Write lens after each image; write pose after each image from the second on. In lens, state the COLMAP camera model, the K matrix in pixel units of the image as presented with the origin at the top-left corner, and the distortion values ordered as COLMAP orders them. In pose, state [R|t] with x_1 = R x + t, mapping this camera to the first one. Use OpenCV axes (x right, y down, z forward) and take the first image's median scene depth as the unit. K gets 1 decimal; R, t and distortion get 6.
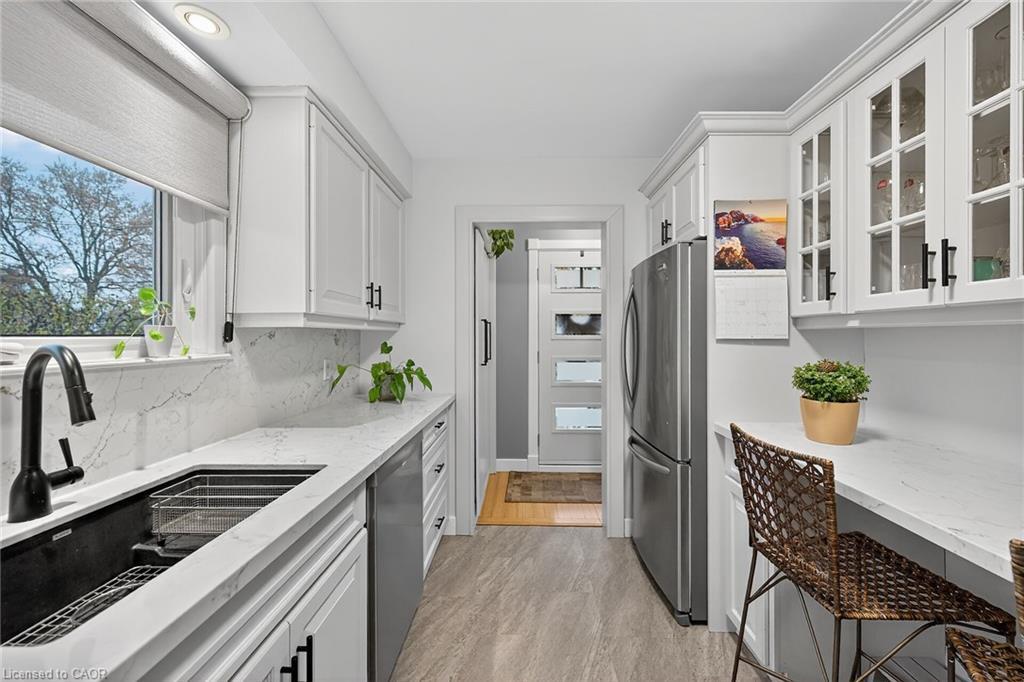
lens RADIAL K [[410.3, 0, 500.8], [0, 410.3, 335.1], [0, 0, 1]] dist [0.003969, -0.000993]
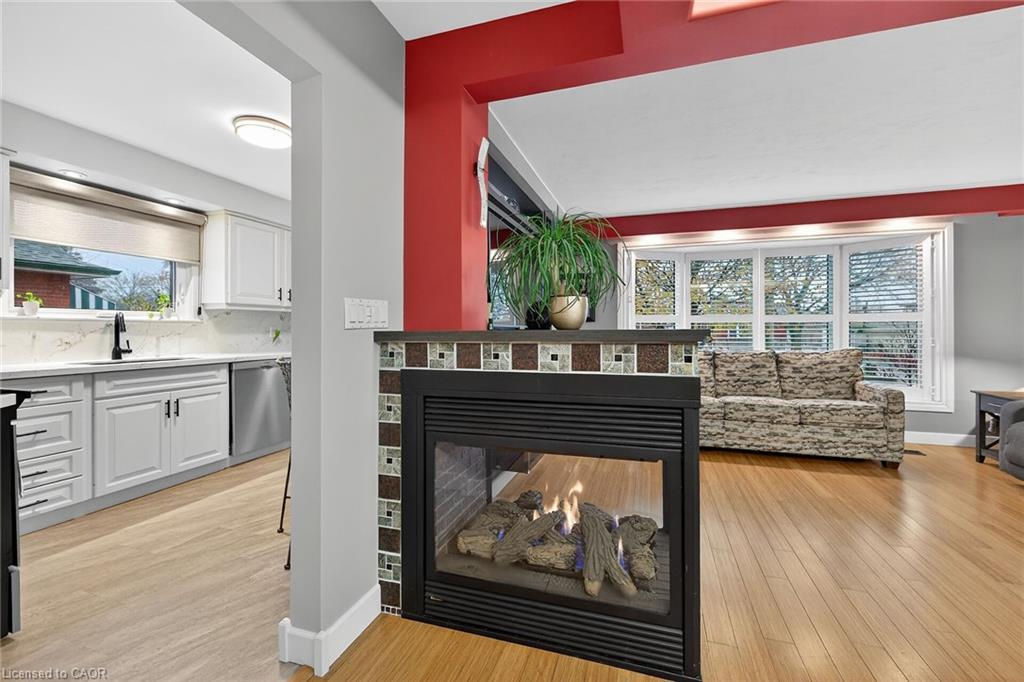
lens RADIAL K [[410.3, 0, 509.2], [0, 410.3, 333.3], [0, 0, 1]] dist [0.003969, -0.000993]
pose [[0.948554, 0.005348, -0.316571, 2.037691], [-0.002471, 0.999952, 0.009489, 0.106619], [0.316606, -0.008219, 0.948521, -0.825798]]
